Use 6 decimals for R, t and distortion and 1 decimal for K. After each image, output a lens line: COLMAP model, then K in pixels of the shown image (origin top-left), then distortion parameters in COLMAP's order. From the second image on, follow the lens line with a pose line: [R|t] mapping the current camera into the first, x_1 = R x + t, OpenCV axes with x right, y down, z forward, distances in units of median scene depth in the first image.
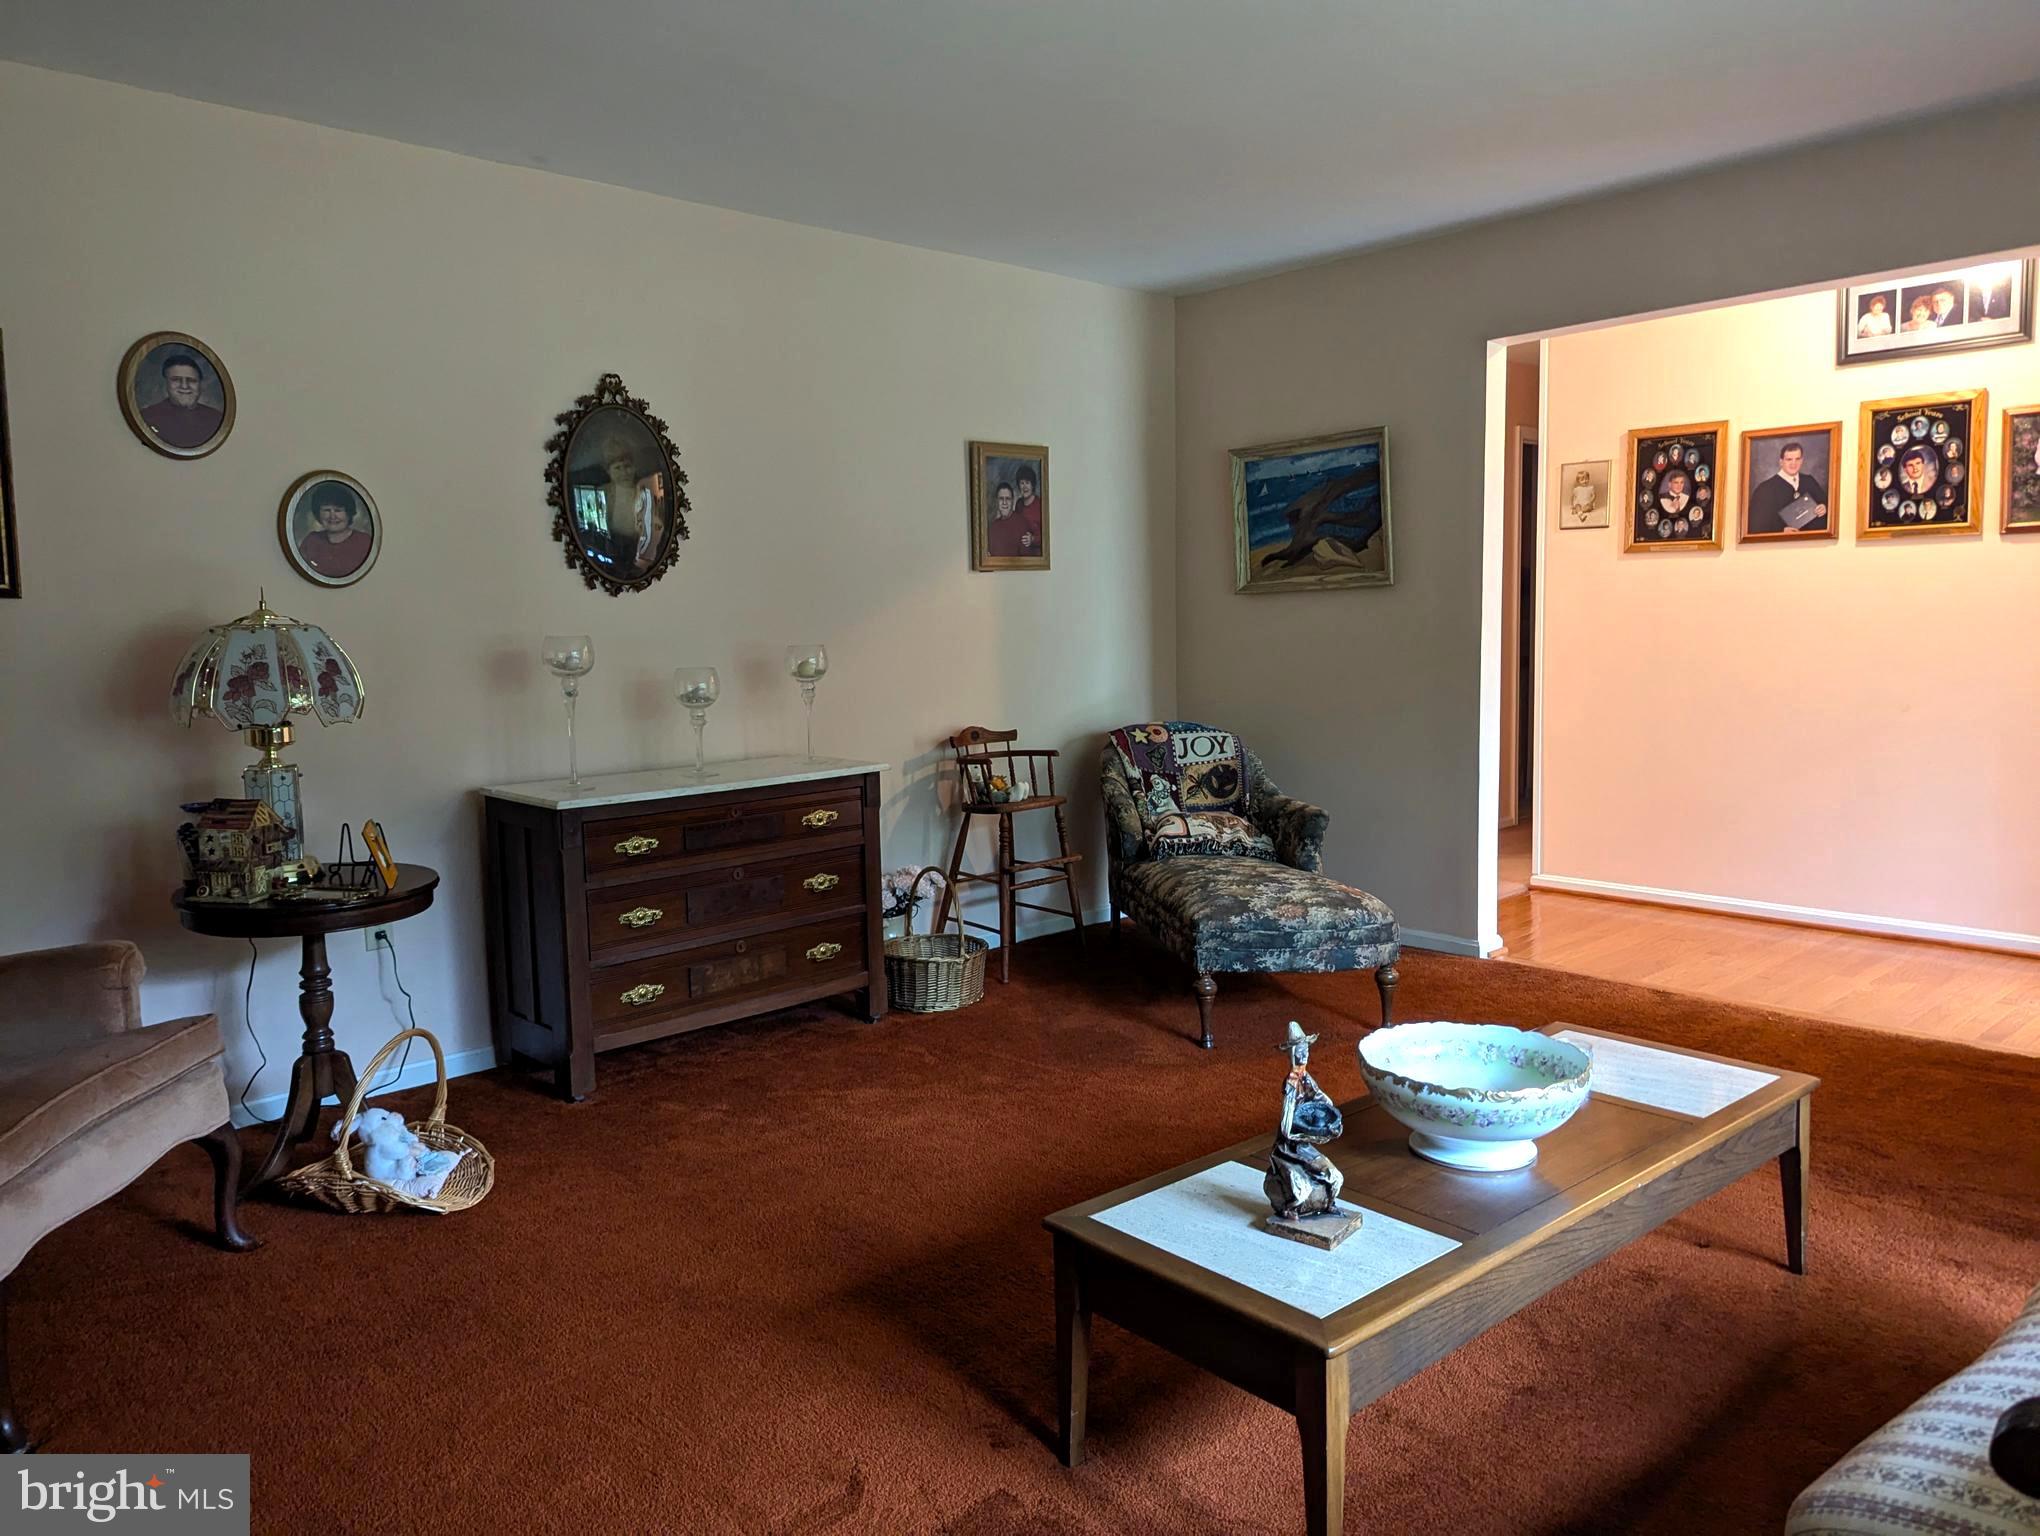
lens RADIAL K [[1443.5, 0, 1025.9], [0, 1443.5, 764.2], [0, 0, 1]] dist [0.053564, -0.037993]
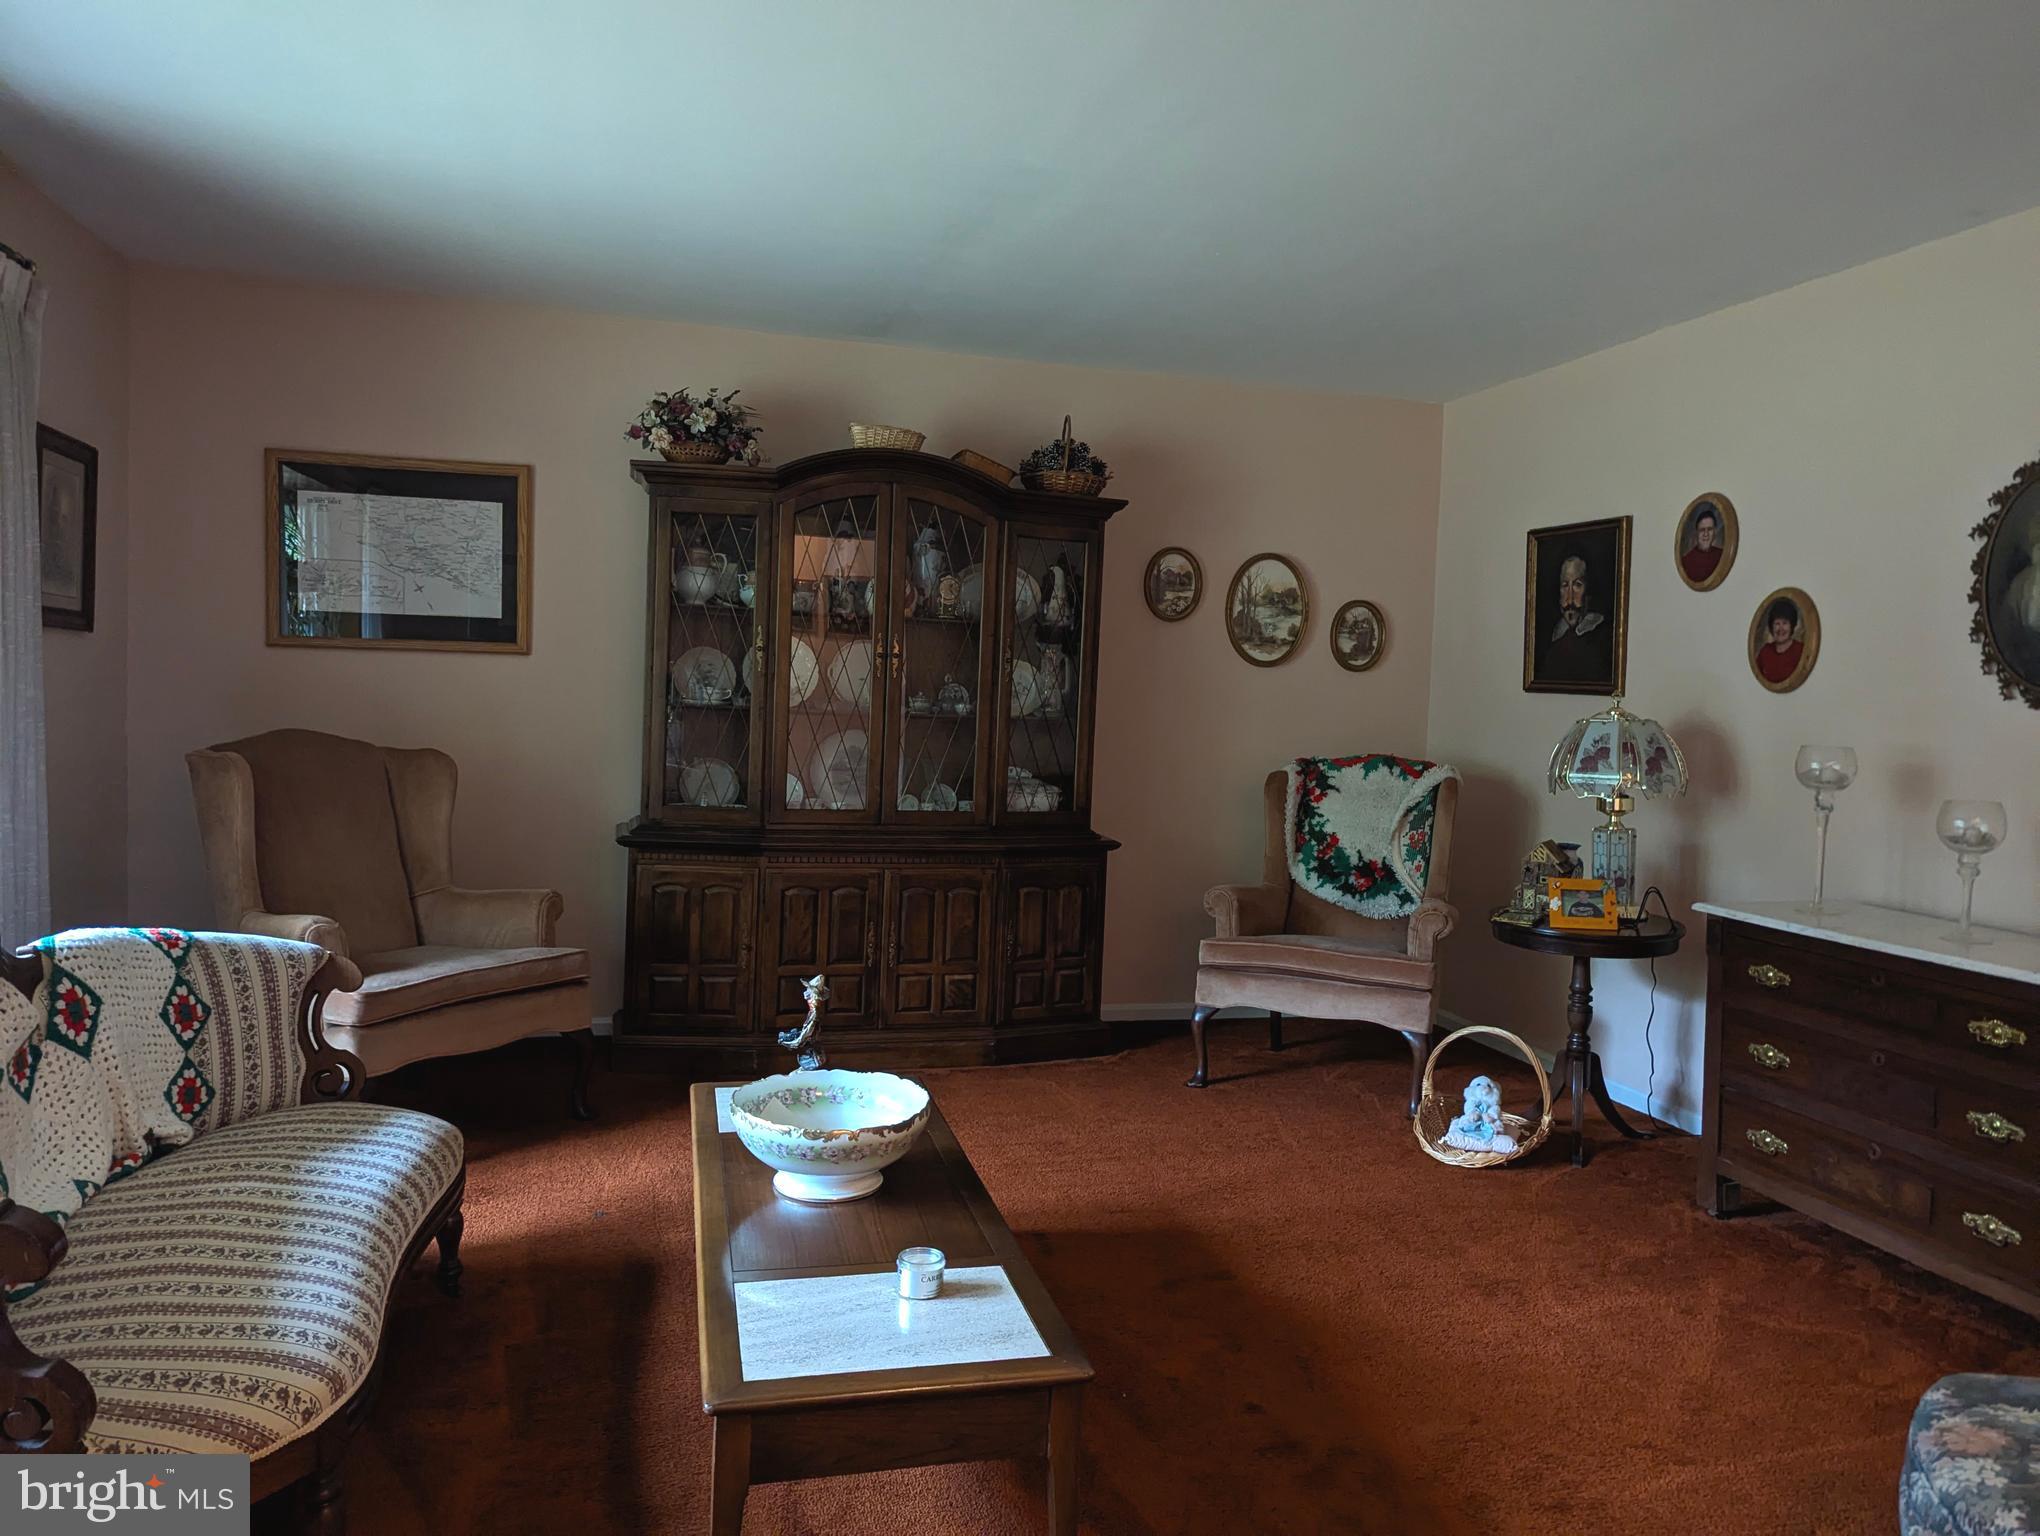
lens RADIAL K [[1443.5, 0, 1035.5], [0, 1443.5, 774.8], [0, 0, 1]] dist [0.053564, -0.037993]
pose [[-0.474342, 0.059741, -0.878311, 0.564816], [-0.118852, 0.984215, 0.131132, -0.100784], [0.872281, 0.166591, -0.459754, 0.751411]]
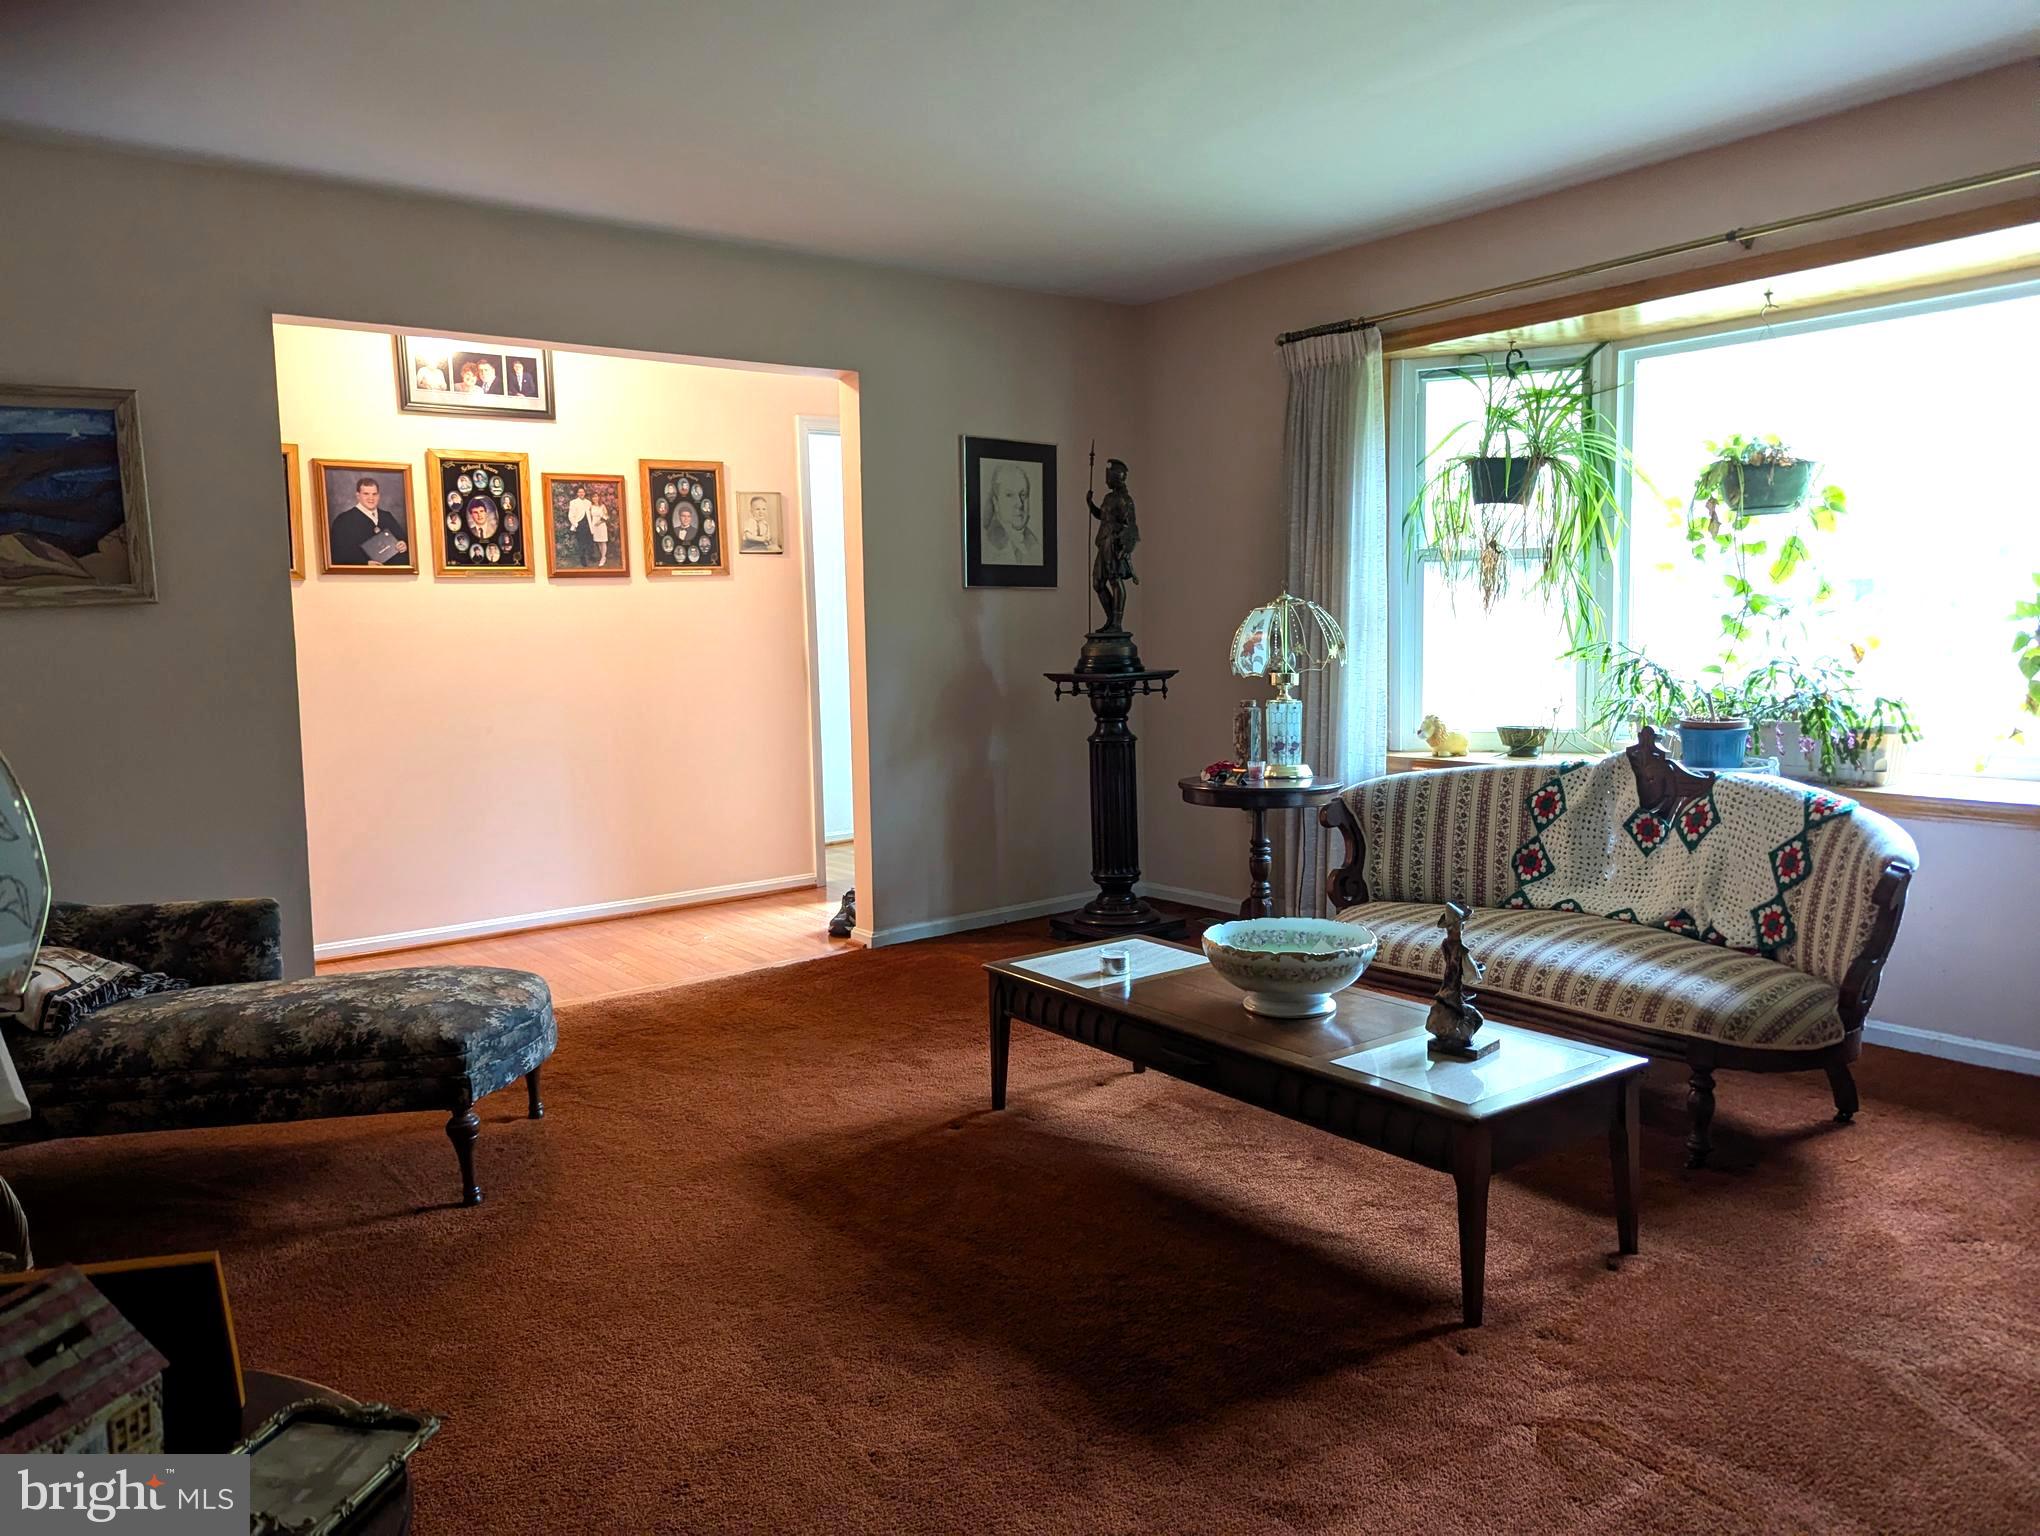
lens RADIAL K [[1443.5, 0, 1007.8], [0, 1443.5, 759.6], [0, 0, 1]] dist [0.053564, -0.037993]
pose [[0.099666, -0.077096, 0.992030, -0.477412], [0.127061, 0.989818, 0.064158, -0.037330], [-0.986875, 0.119654, 0.108447, 0.507948]]
